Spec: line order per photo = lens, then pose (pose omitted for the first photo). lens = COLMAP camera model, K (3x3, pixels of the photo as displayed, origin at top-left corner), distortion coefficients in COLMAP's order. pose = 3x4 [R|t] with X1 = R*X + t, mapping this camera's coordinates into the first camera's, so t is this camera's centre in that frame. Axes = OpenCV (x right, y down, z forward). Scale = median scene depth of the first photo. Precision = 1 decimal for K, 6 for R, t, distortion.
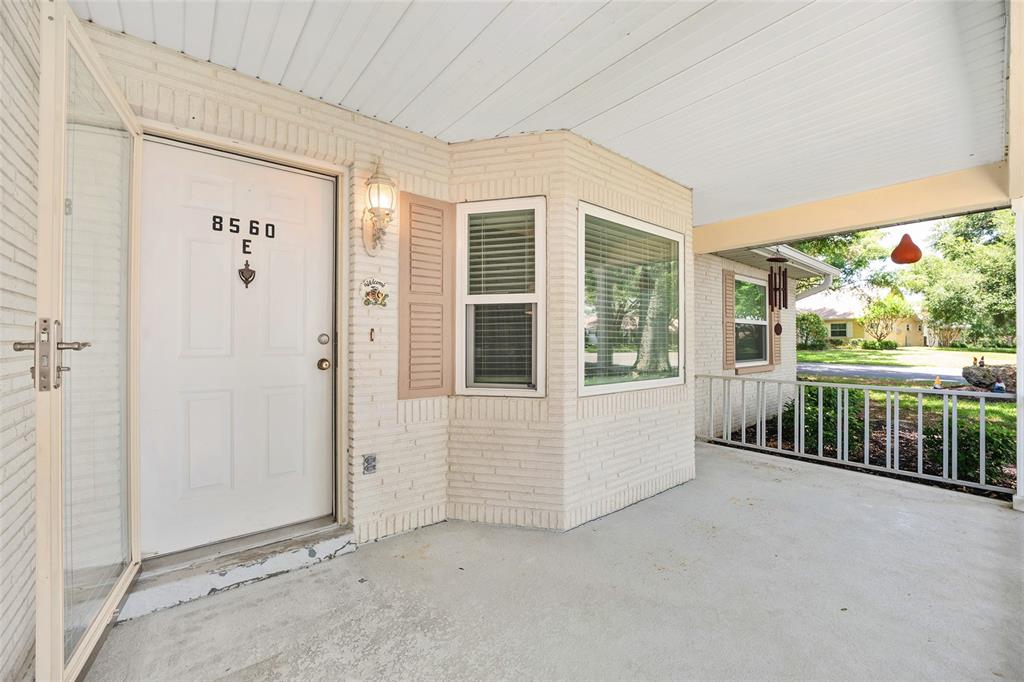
lens RADIAL K [[415.1, 0, 514.5], [0, 415.1, 340.2], [0, 0, 1]] dist [-0.028131, 0.004247]
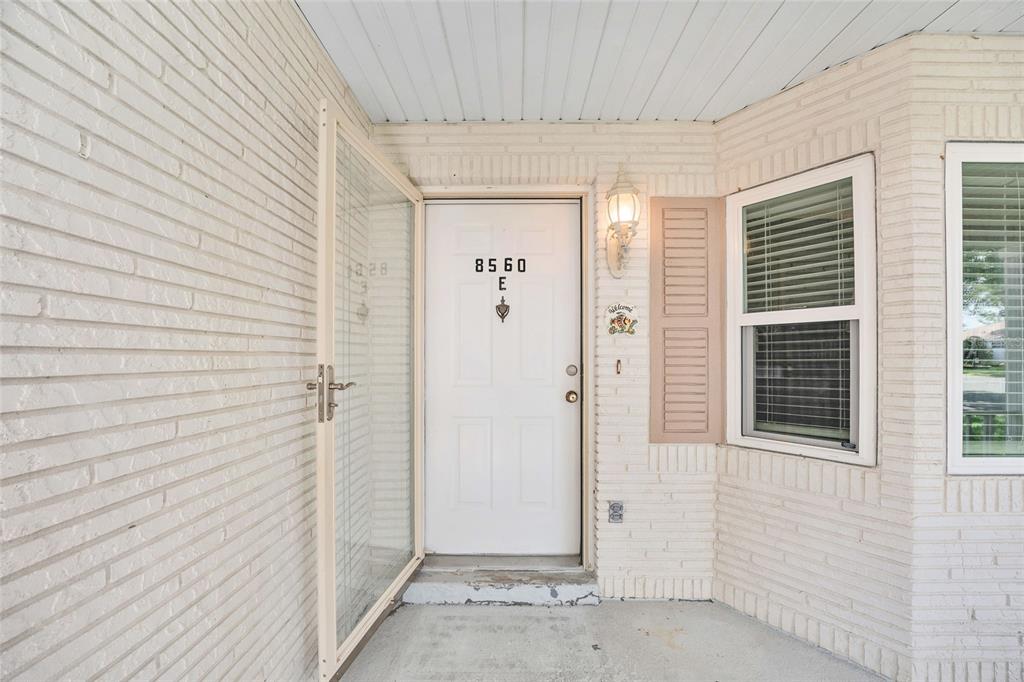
lens RADIAL K [[419.3, 0, 512.0], [0, 419.3, 356.1], [0, 0, 1]] dist [-0.028633, 0.004658]
pose [[0.767939, -0.002502, -0.640518, 0.052623], [0.001033, 0.999996, -0.002668, -0.032990], [0.640522, 0.001387, 0.767939, 0.163985]]
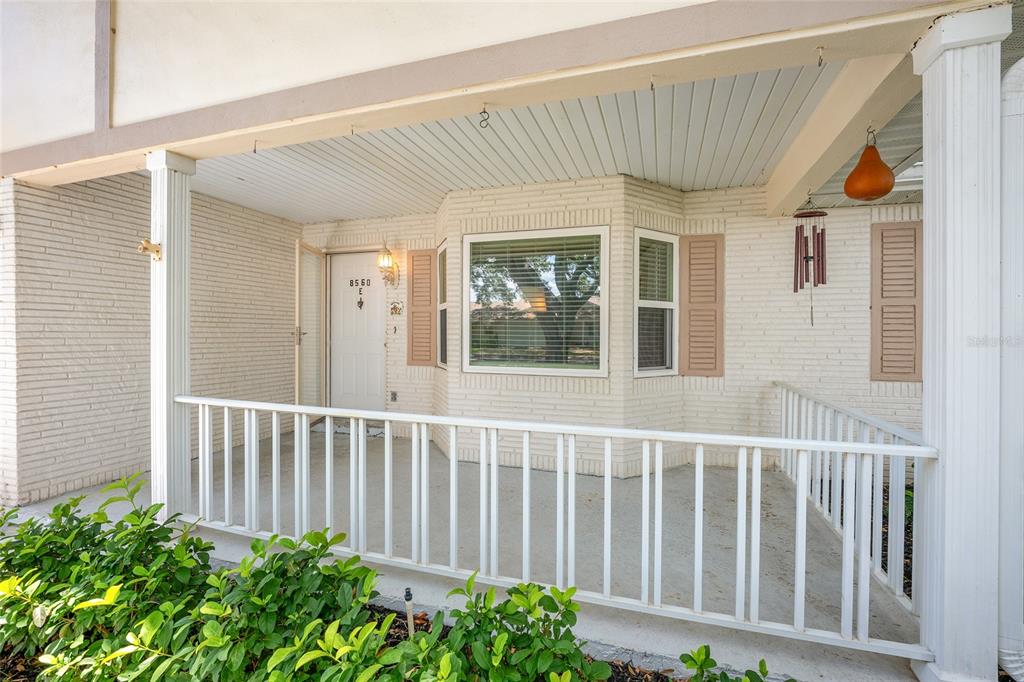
lens RADIAL K [[455.7, 0, 514.3], [0, 455.7, 337.7], [0, 0, 1]] dist [-0.021390, 0.006443]
pose [[0.545478, 0.007370, -0.838093, 1.699346], [-0.003456, 0.999973, 0.006544, 0.007529], [0.838118, -0.000673, 0.545488, 0.303847]]
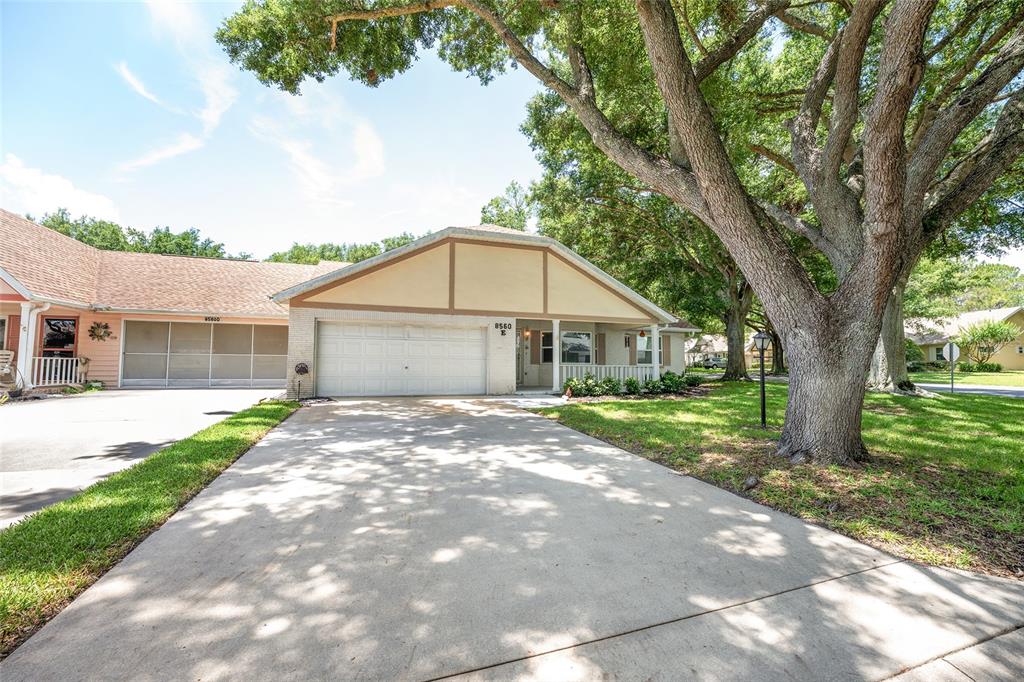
lens RADIAL K [[415.1, 0, 514.5], [0, 415.1, 340.2], [0, 0, 1]] dist [-0.028131, 0.004247]
pose [[0.939425, -0.016796, -0.342344, 1.652417], [-0.005387, 0.997952, -0.063742, 0.186038], [0.342713, 0.061725, 0.937410, -4.993660]]
